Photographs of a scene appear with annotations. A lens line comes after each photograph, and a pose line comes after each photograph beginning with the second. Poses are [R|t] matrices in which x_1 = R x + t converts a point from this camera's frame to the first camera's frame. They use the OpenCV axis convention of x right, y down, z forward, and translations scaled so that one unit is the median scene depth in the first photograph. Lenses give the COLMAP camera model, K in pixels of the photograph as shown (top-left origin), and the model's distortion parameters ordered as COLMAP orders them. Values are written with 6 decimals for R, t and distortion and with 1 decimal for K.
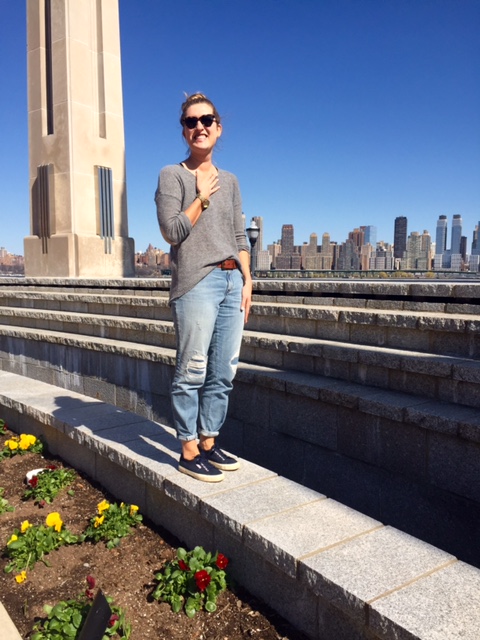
lens RADIAL K [[538.5, 0, 240.0], [0, 538.5, 320.0], [0, 0, 1]] dist [0.068550, -0.082635]
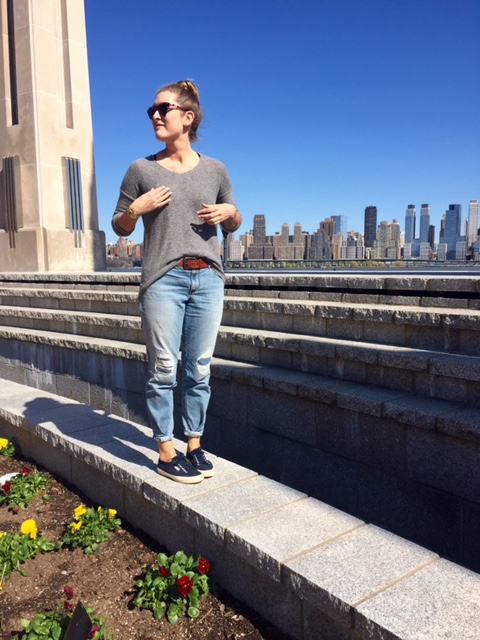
lens RADIAL K [[538.5, 0, 240.0], [0, 538.5, 320.0], [0, 0, 1]] dist [0.068550, -0.082635]
pose [[0.998651, -0.016557, 0.049209, -0.006130], [0.015693, 0.999717, 0.017892, -0.011960], [-0.049492, -0.017096, 0.998628, 0.013056]]
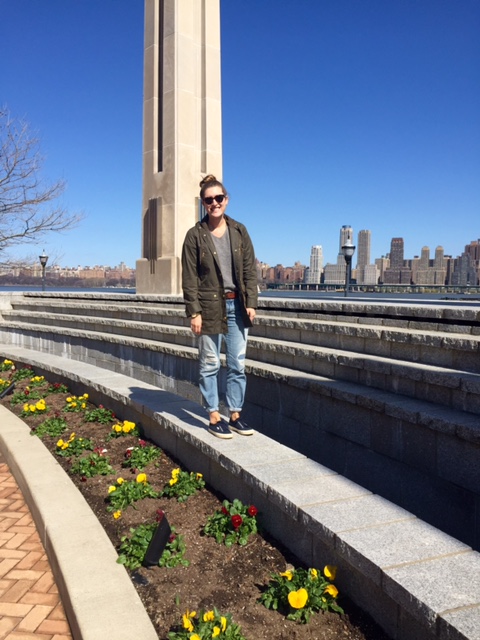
lens RADIAL K [[538.5, 0, 240.0], [0, 538.5, 320.0], [0, 0, 1]] dist [0.068550, -0.082635]
pose [[0.981195, 0.020736, -0.191904, 0.125997], [-0.025630, 0.999406, -0.023055, -0.005238], [0.191311, 0.027540, 0.981143, -0.245874]]
